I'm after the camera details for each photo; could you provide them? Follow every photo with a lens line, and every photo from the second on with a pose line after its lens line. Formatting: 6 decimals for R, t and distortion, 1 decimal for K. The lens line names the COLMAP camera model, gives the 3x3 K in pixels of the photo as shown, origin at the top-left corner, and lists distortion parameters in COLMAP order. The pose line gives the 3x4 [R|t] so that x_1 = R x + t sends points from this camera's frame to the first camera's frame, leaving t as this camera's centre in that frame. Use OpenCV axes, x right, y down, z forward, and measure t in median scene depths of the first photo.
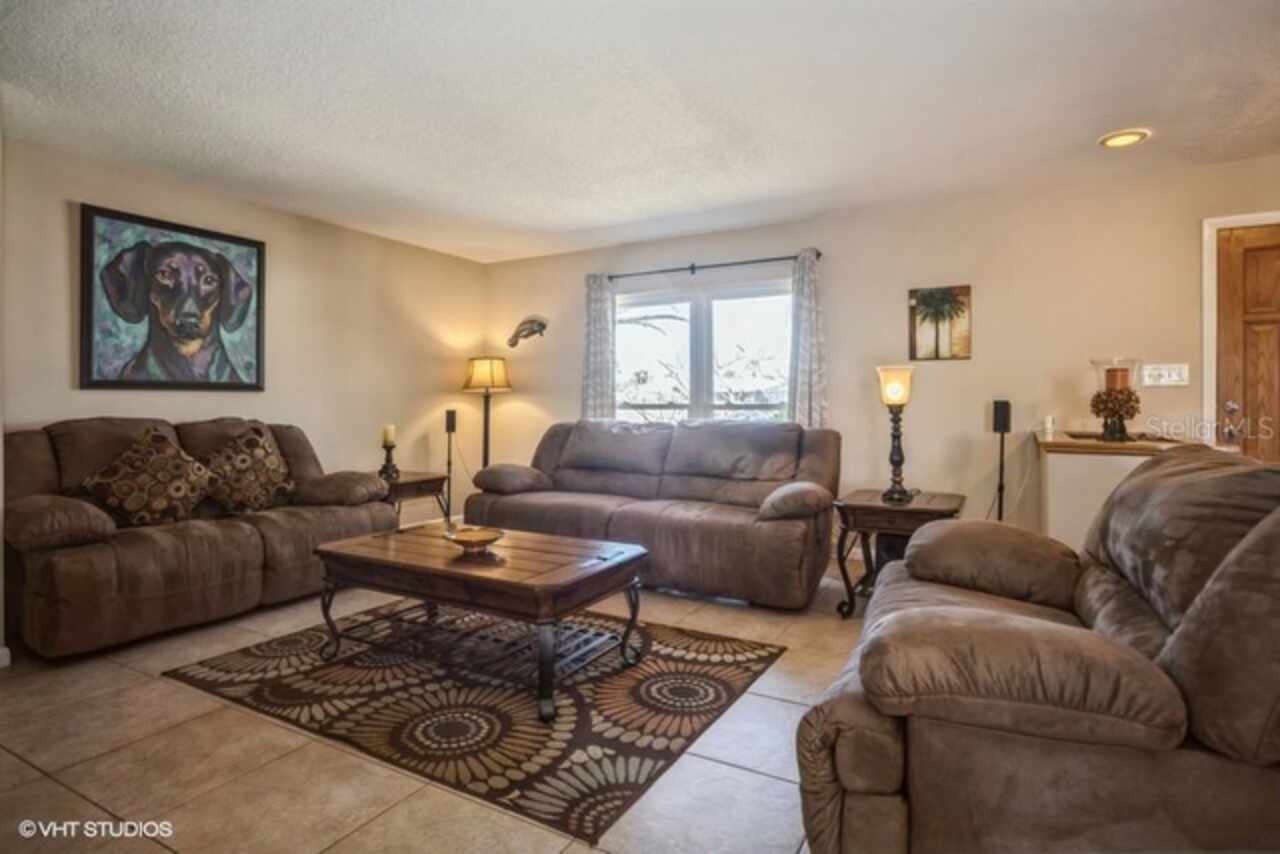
lens RADIAL K [[656.5, 0, 643.8], [0, 656.5, 404.5], [0, 0, 1]] dist [-0.013358, 0.001936]
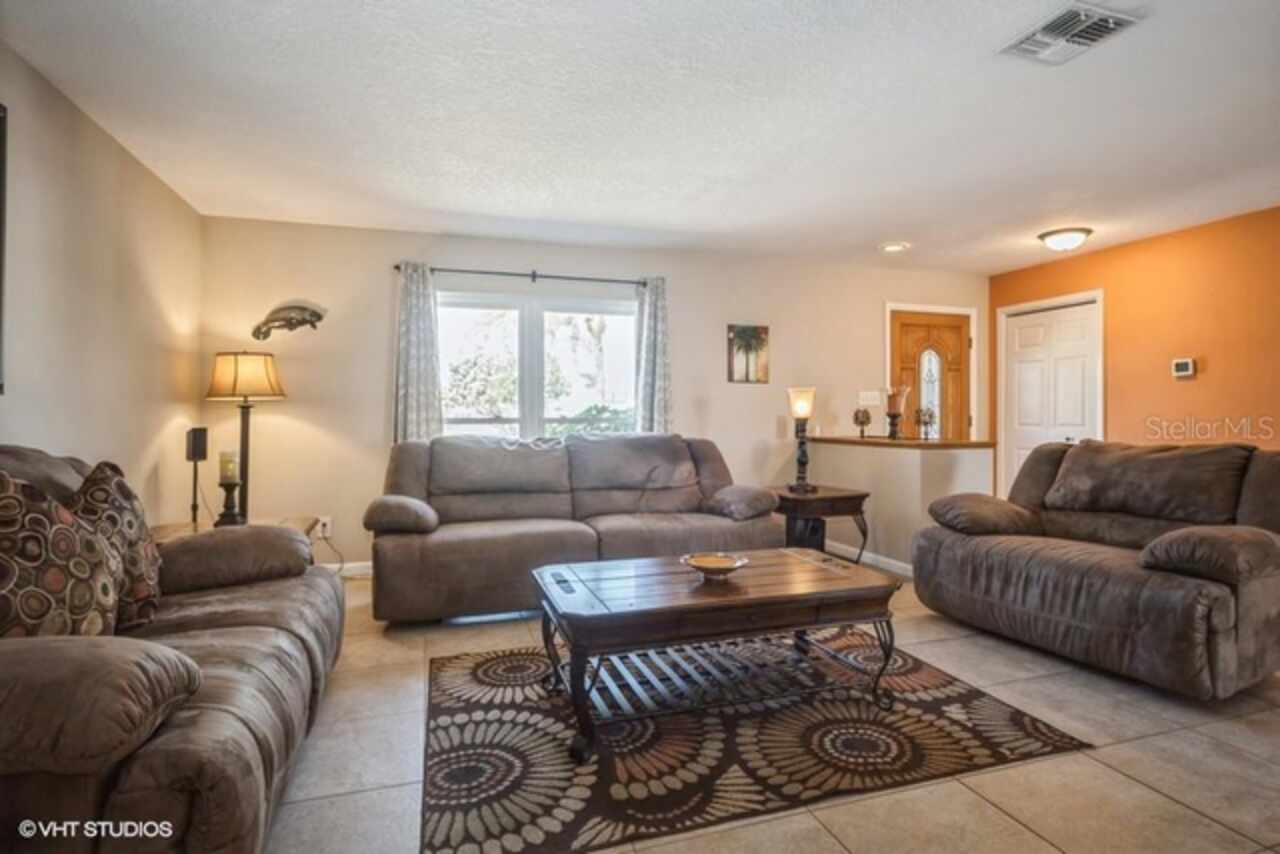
lens RADIAL K [[656.5, 0, 639.0], [0, 656.5, 418.4], [0, 0, 1]] dist [-0.013358, 0.001936]
pose [[0.686563, -0.004367, 0.727057, -0.643798], [0.000755, 0.999986, 0.005294, -0.005500], [-0.727070, -0.003086, 0.686557, 0.286718]]
